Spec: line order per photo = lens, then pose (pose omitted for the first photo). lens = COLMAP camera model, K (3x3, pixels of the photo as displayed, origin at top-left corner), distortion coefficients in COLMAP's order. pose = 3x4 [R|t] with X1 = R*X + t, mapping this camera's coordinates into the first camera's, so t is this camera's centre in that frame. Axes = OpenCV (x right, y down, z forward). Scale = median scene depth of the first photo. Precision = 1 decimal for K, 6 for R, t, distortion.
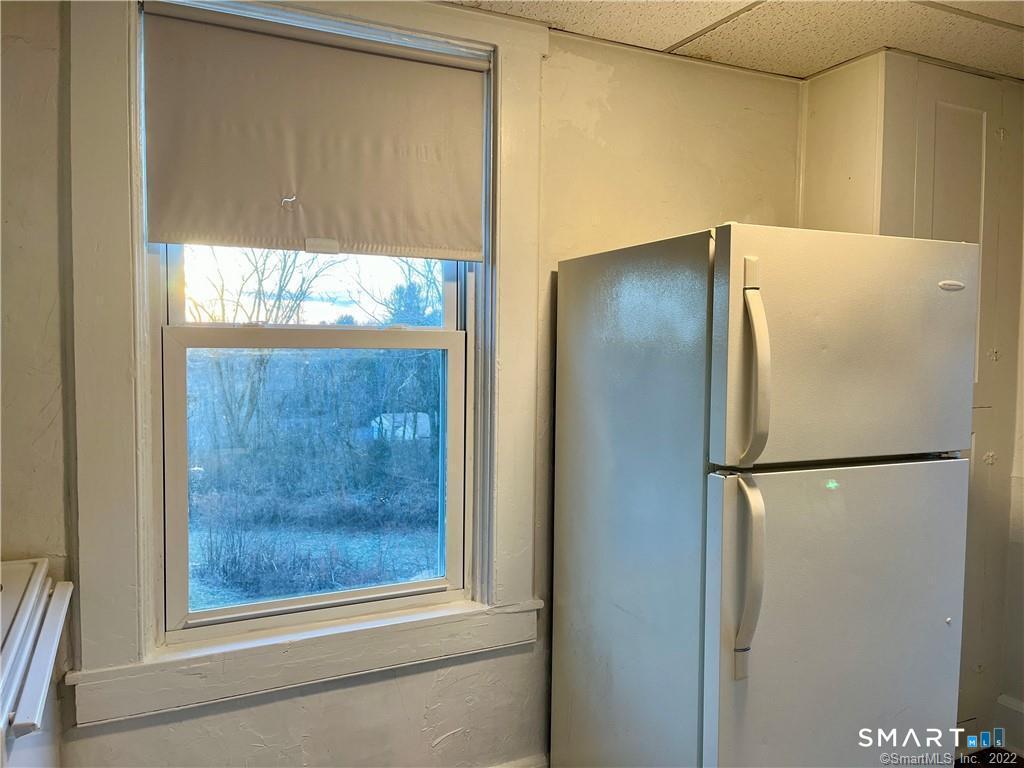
lens RADIAL K [[771.5, 0, 489.9], [0, 771.5, 381.8], [0, 0, 1]] dist [-0.004073, -0.058250]
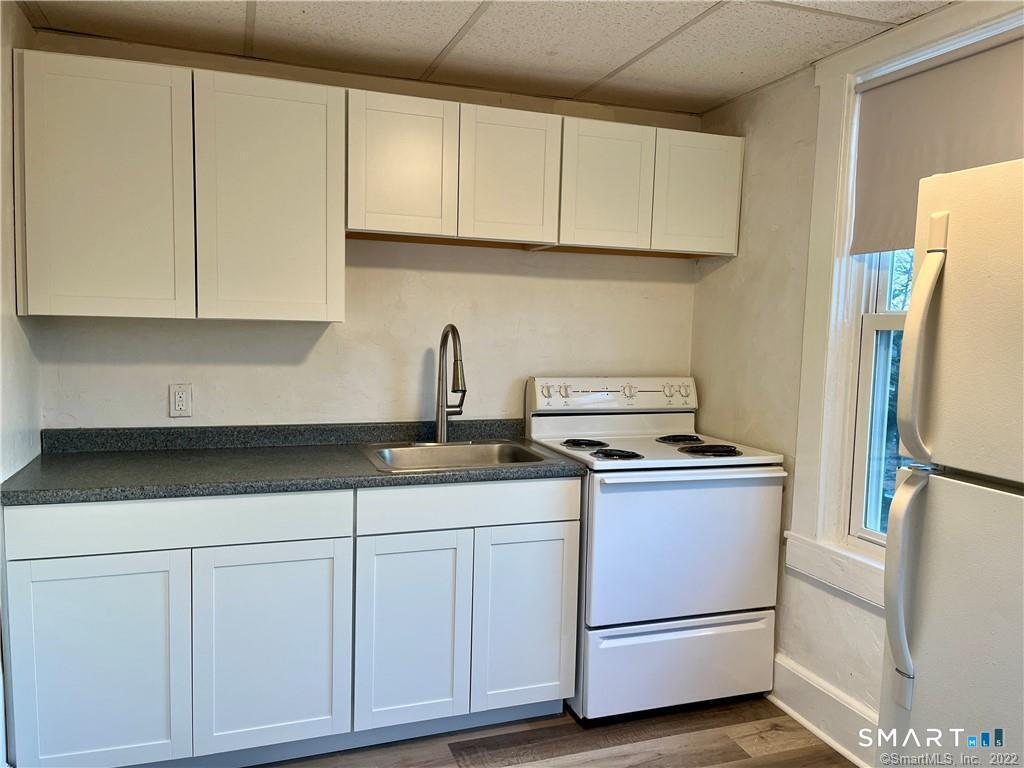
lens RADIAL K [[774.3, 0, 512.0], [0, 774.3, 384.0], [0, 0, 1]] dist [0.068872, -0.096184]
pose [[-0.097208, 0.079138, -0.992113, 1.069610], [-0.068591, 0.993931, 0.086004, -0.024234], [0.992898, 0.076410, -0.091190, 0.531687]]
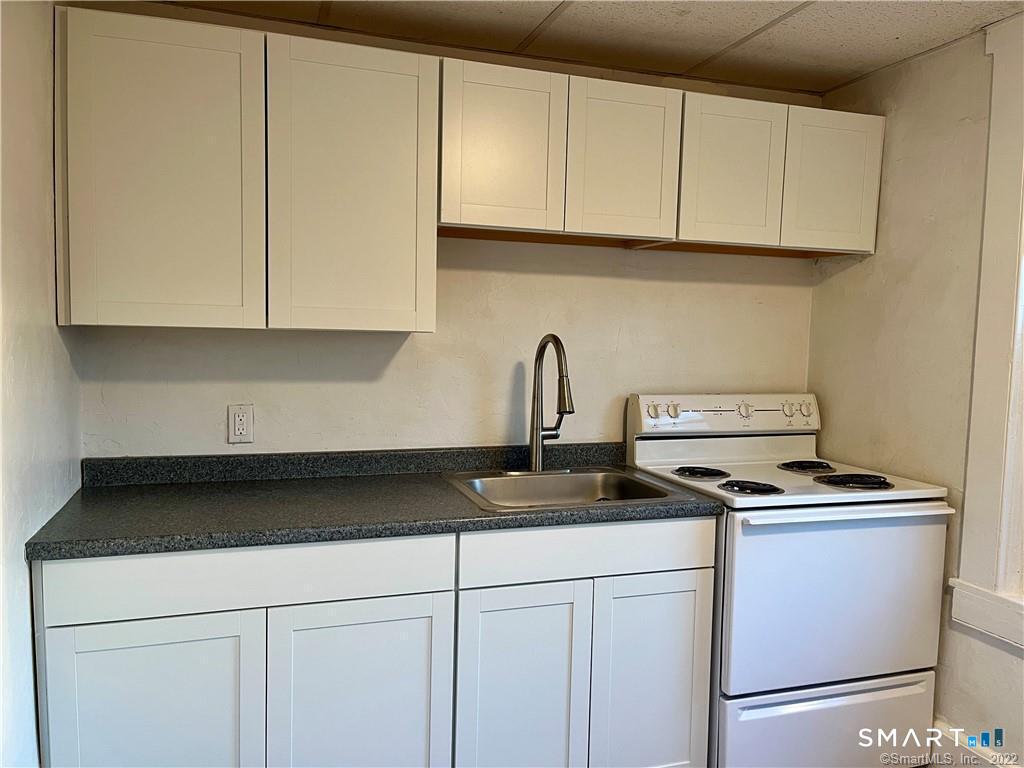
lens RADIAL K [[770.6, 0, 505.7], [0, 770.6, 380.0], [0, 0, 1]] dist [0.068201, -0.091516]
pose [[-0.113739, 0.063742, -0.991464, 0.855353], [-0.066064, 0.995246, 0.071563, -0.012161], [0.991312, 0.073640, -0.108987, 0.326706]]
